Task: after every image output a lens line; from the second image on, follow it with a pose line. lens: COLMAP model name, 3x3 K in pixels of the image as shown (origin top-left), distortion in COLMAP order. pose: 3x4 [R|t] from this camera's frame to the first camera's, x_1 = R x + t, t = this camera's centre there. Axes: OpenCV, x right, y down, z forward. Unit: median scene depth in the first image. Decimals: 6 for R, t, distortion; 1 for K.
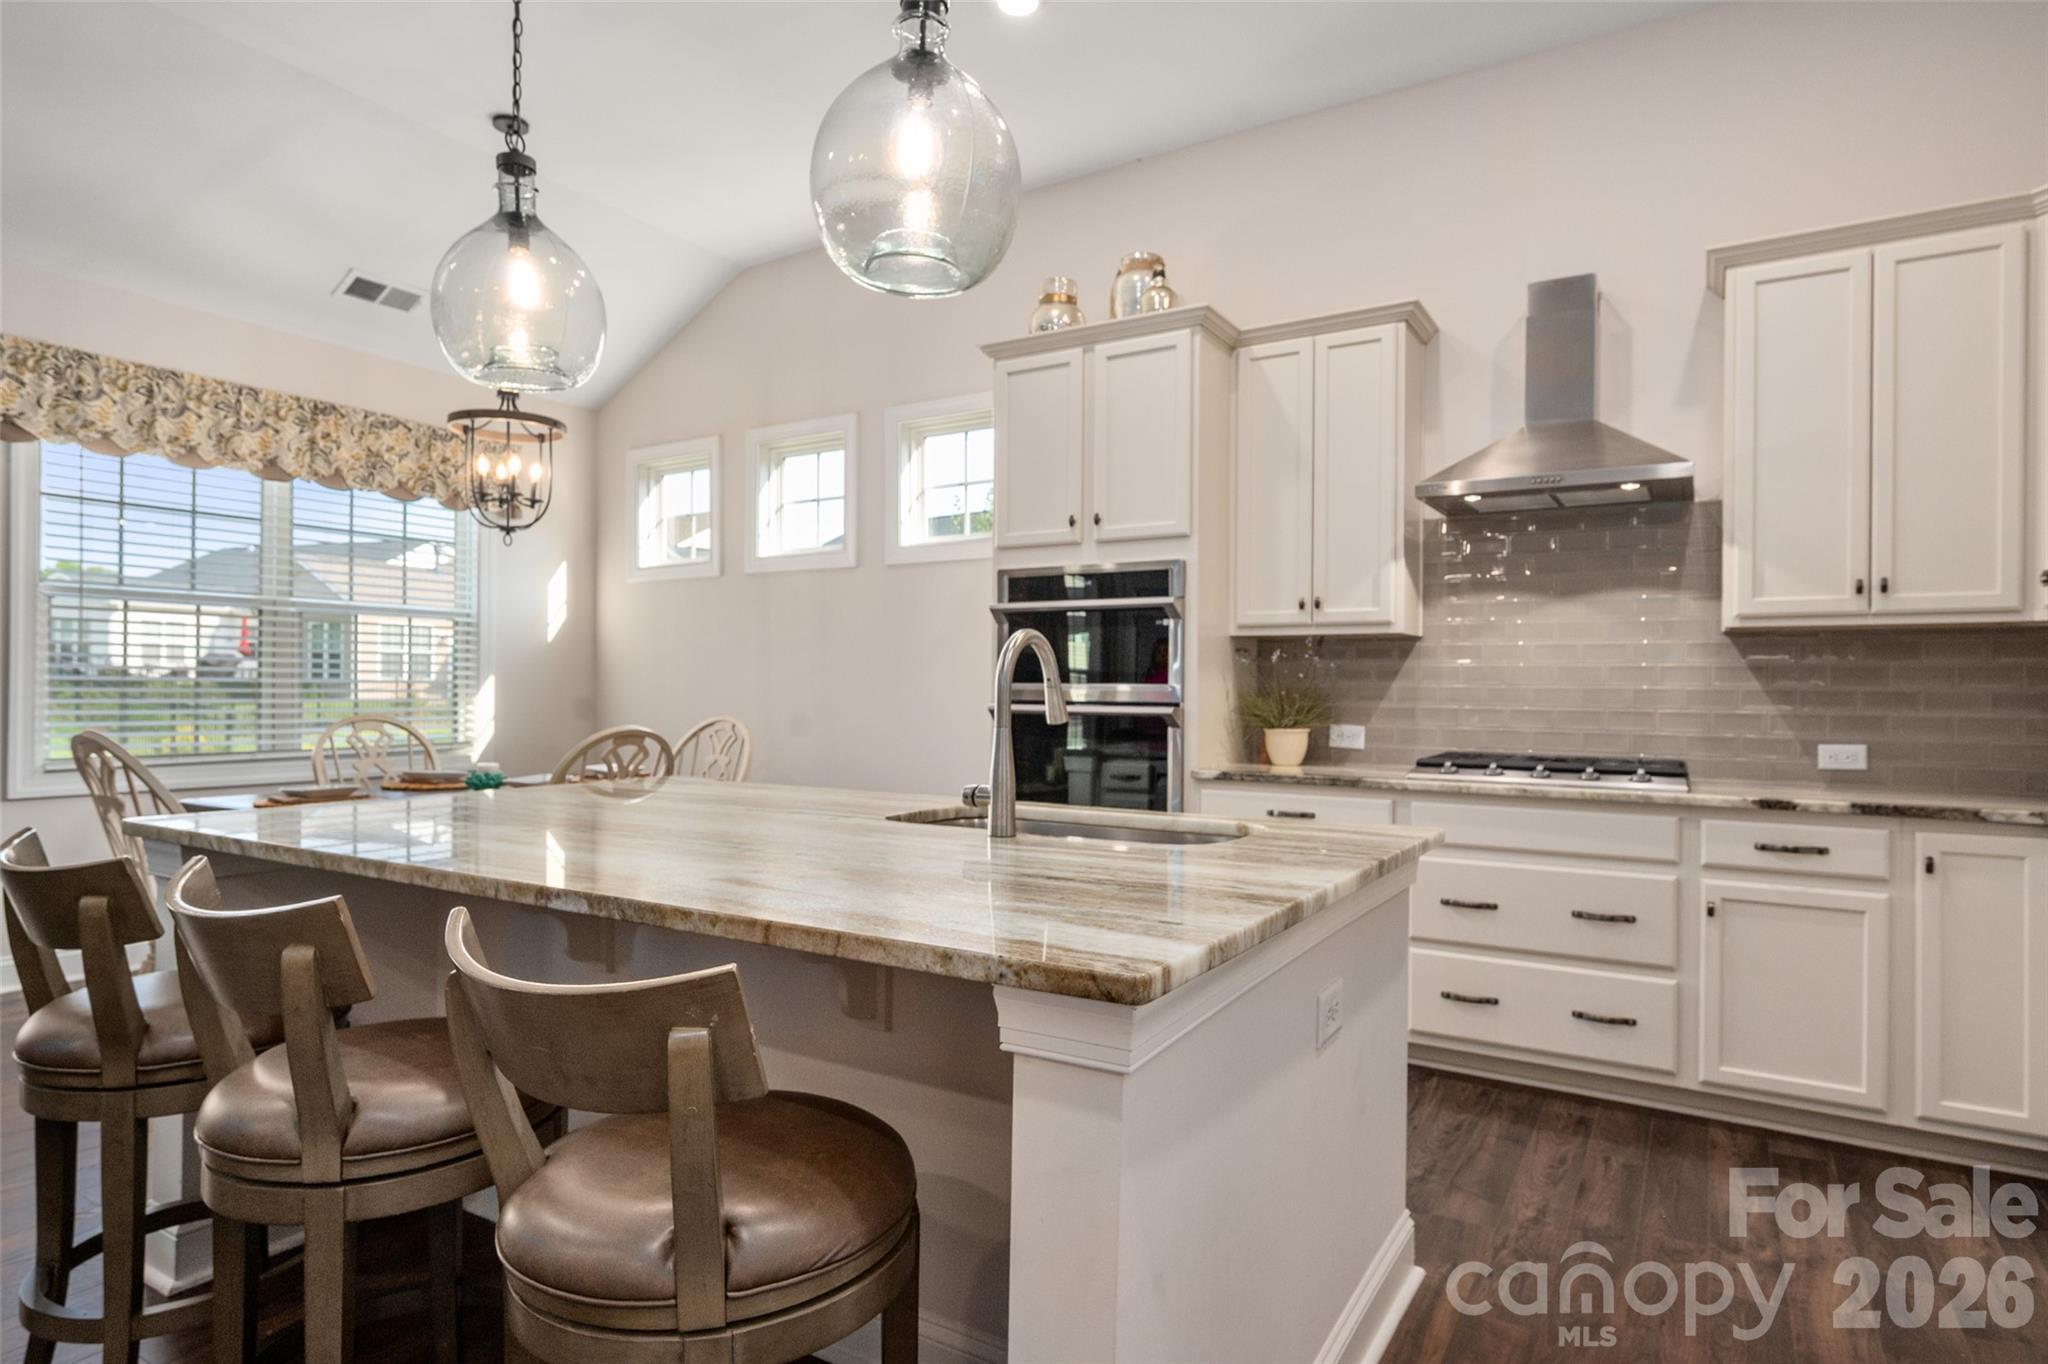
lens RADIAL K [[1076.9, 0, 1027.6], [0, 1076.9, 688.9], [0, 0, 1]] dist [-0.005668, -0.000436]
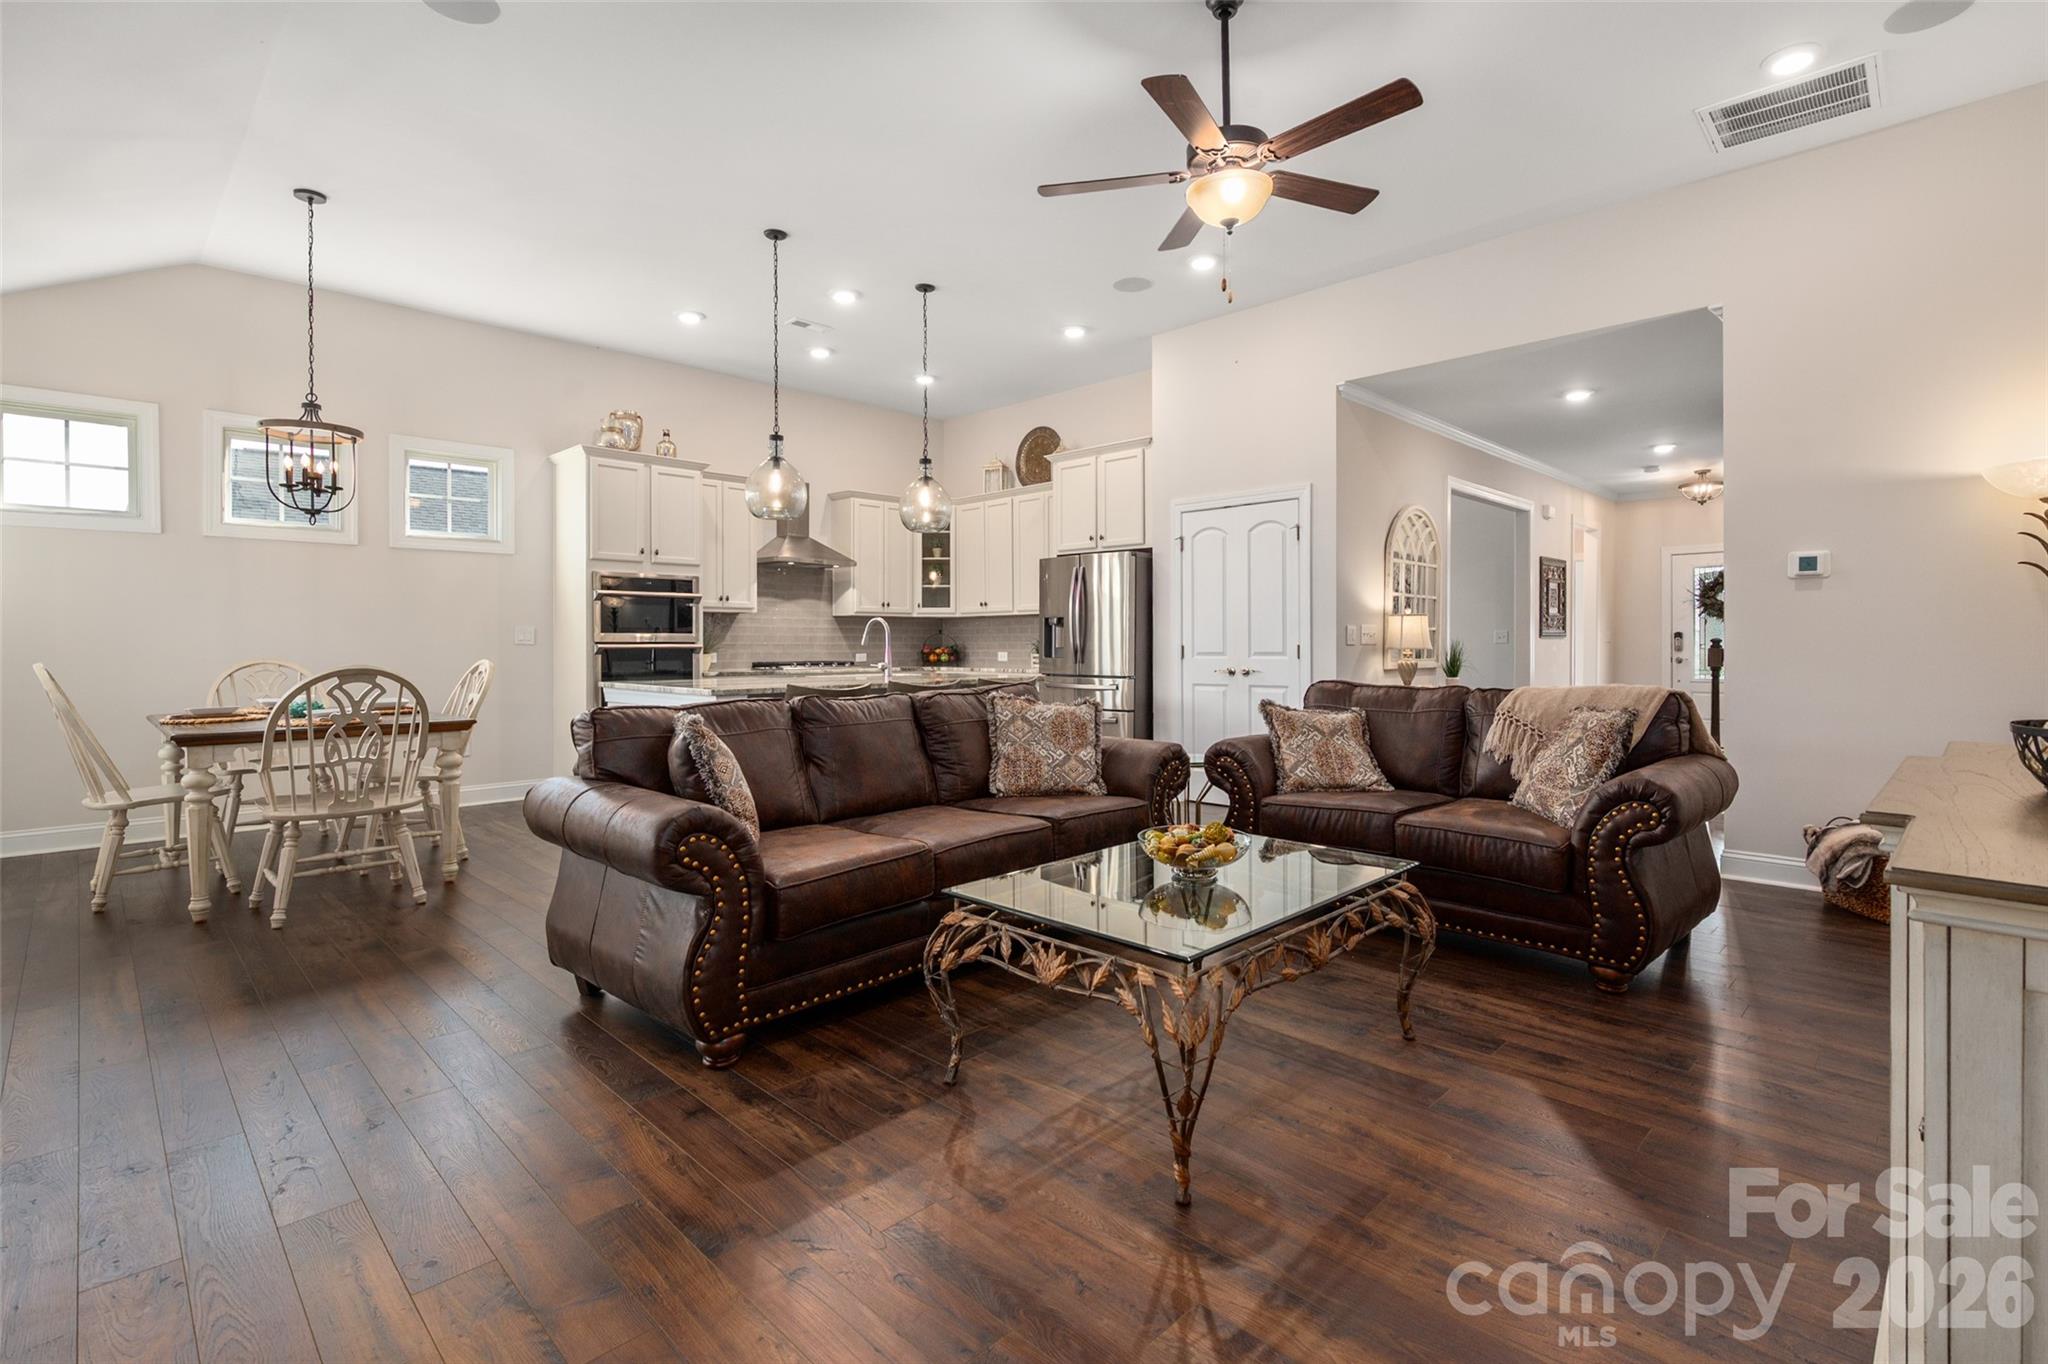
lens RADIAL K [[957.2, 0, 1050.4], [0, 957.2, 643.5], [0, 0, 1]] dist [-0.000217, 0.000122]
pose [[0.212346, -0.010828, 0.977134, -1.518916], [0.005044, 0.999937, 0.009985, -0.001046], [-0.977181, 0.002808, 0.212388, -0.101422]]
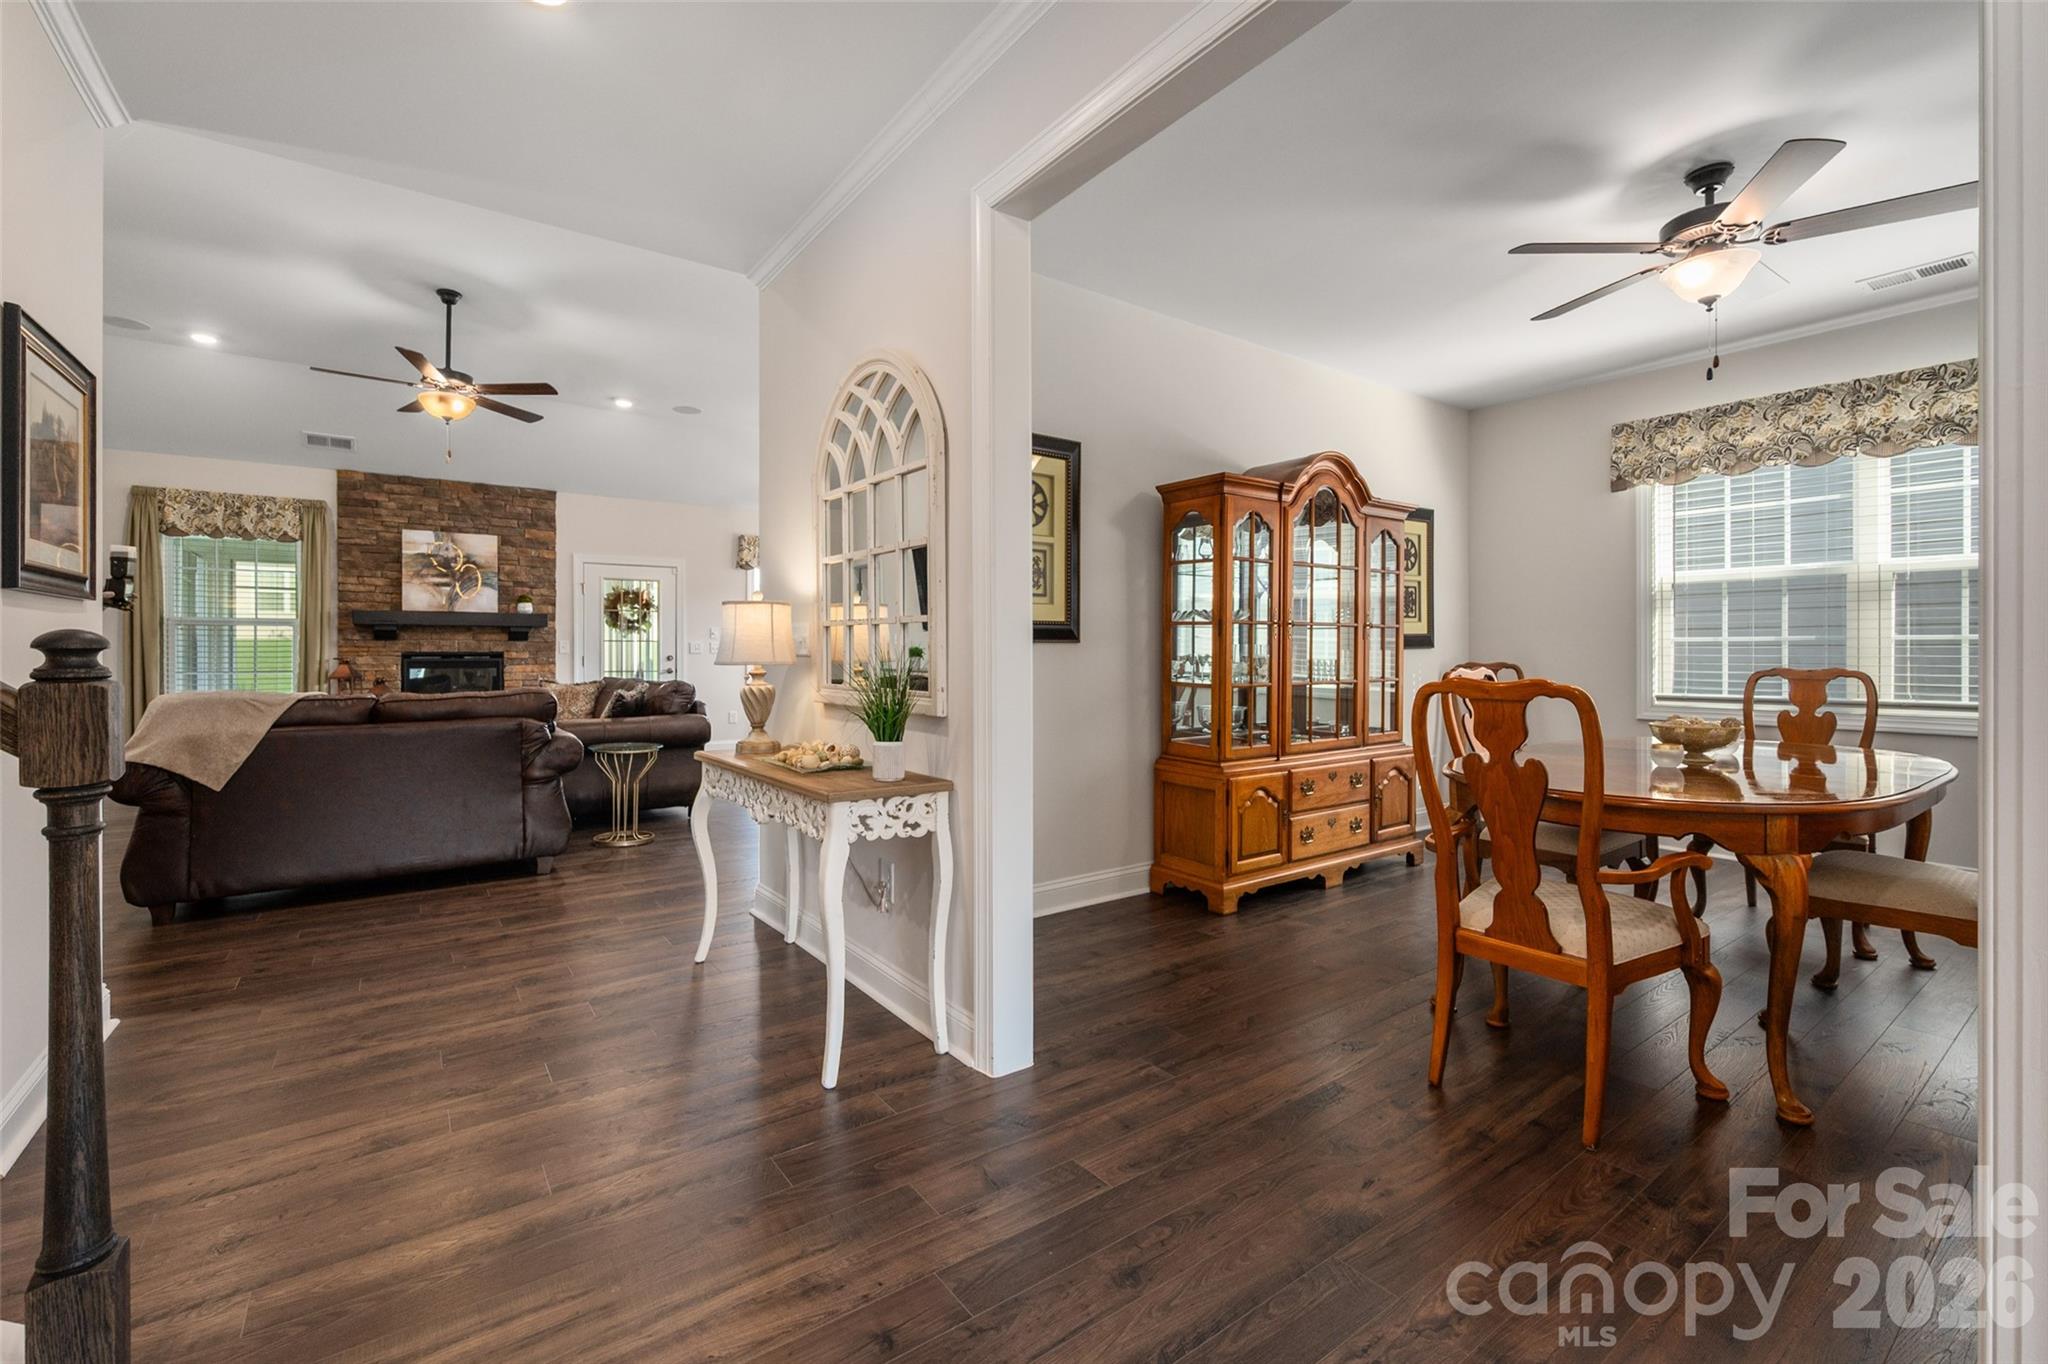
lens RADIAL K [[889.9, 0, 1040.4], [0, 889.9, 655.7], [0, 0, 1]] dist [-0.000914, -0.001776]
pose [[0.925041, -0.009074, -0.379759, 0.789330], [0.008993, 0.999958, -0.001987, 0.025059], [0.379761, -0.001577, 0.925083, -1.036508]]
